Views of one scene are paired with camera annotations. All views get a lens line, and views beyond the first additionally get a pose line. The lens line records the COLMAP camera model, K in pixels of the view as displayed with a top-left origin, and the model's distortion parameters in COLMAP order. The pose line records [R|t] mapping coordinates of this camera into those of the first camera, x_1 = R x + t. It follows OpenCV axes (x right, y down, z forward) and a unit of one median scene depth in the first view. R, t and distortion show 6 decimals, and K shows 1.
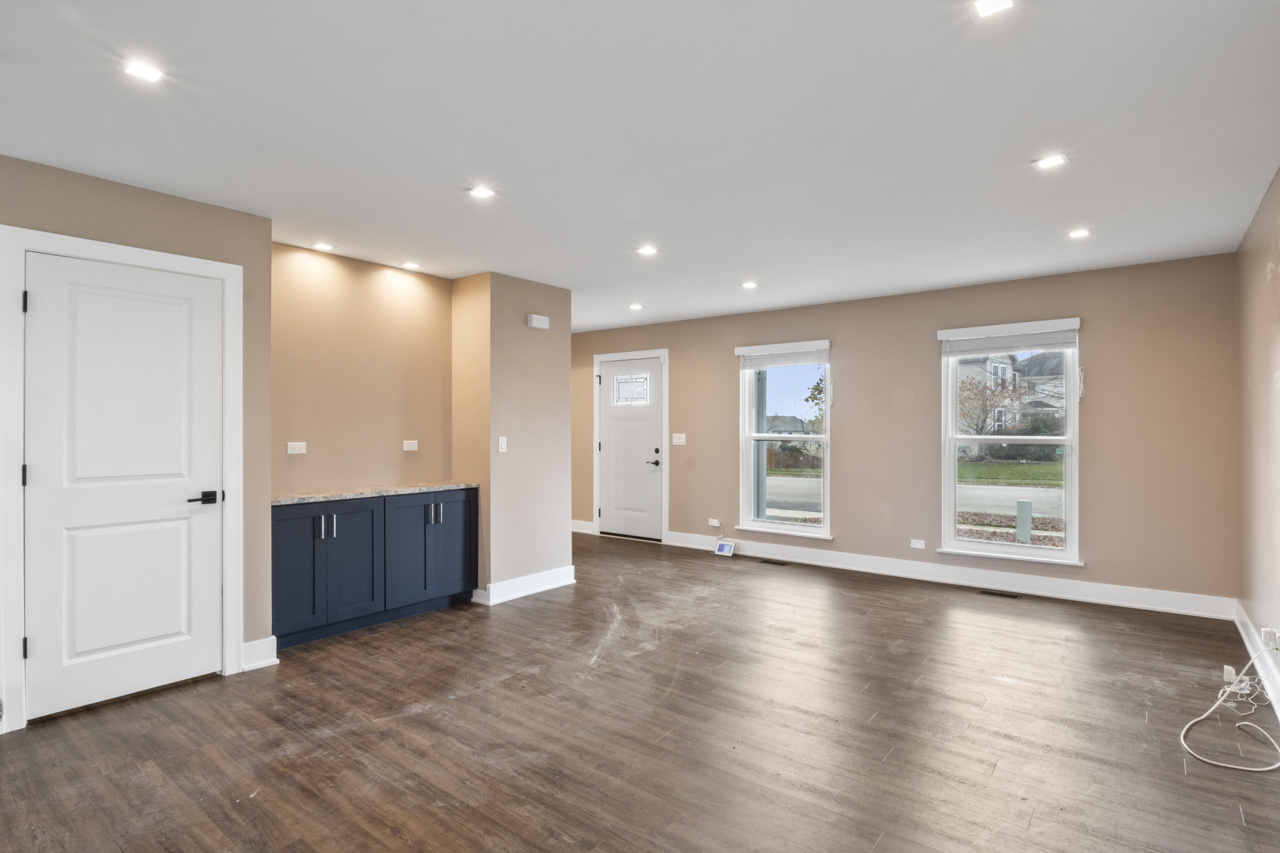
lens RADIAL K [[636.6, 0, 636.5], [0, 636.6, 425.2], [0, 0, 1]] dist [-0.005842, -0.002008]
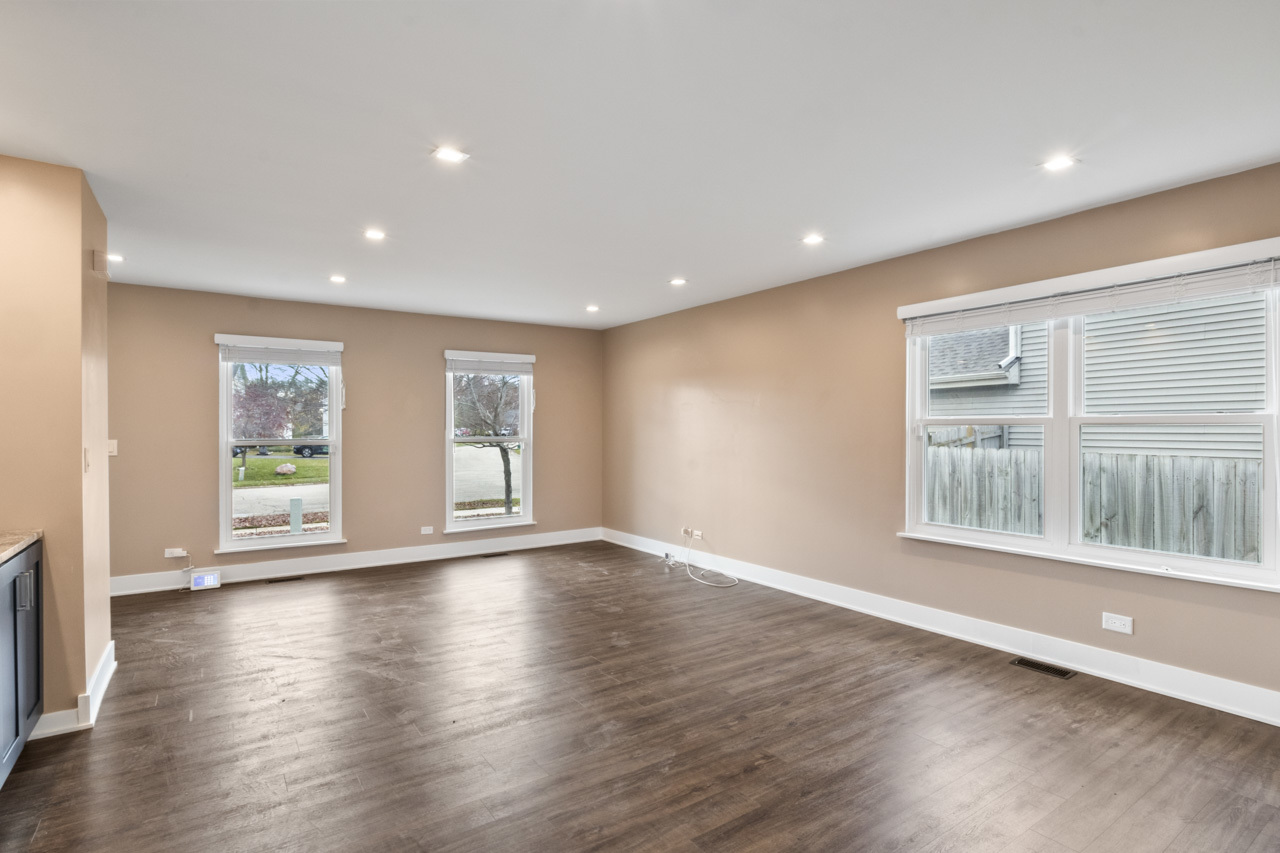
lens RADIAL K [[636.6, 0, 632.5], [0, 636.6, 427.8], [0, 0, 1]] dist [-0.005842, -0.002008]
pose [[0.306657, 0.002748, 0.951816, -0.890979], [-0.001960, 0.999996, -0.002256, 0.001260], [-0.951818, -0.001173, 0.306661, 0.458608]]
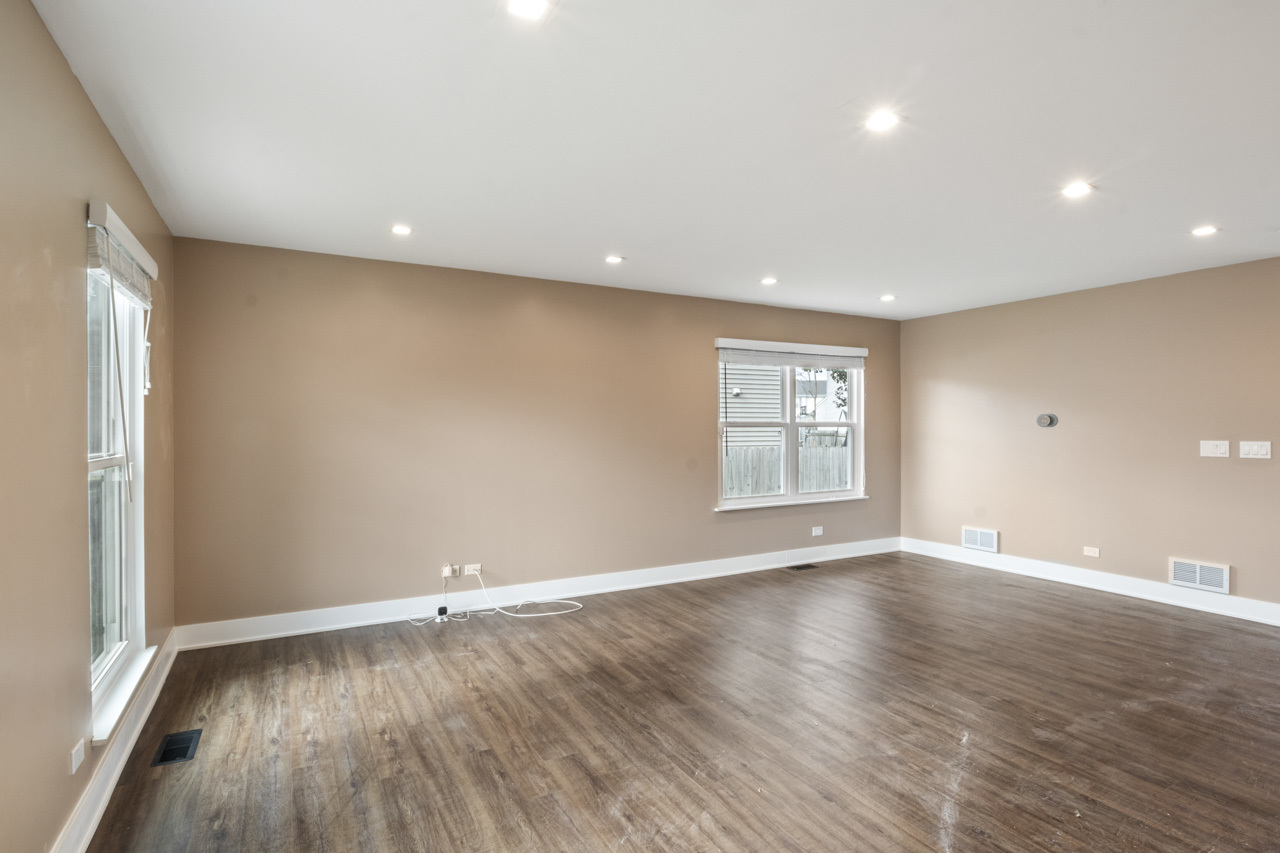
lens RADIAL K [[636.6, 0, 648.2], [0, 636.6, 432.4], [0, 0, 1]] dist [-0.005842, -0.002008]
pose [[-0.925105, 0.000712, 0.379712, -0.005208], [0.002096, 0.999993, 0.003233, -0.000644], [-0.379707, 0.003787, -0.925099, 1.937567]]
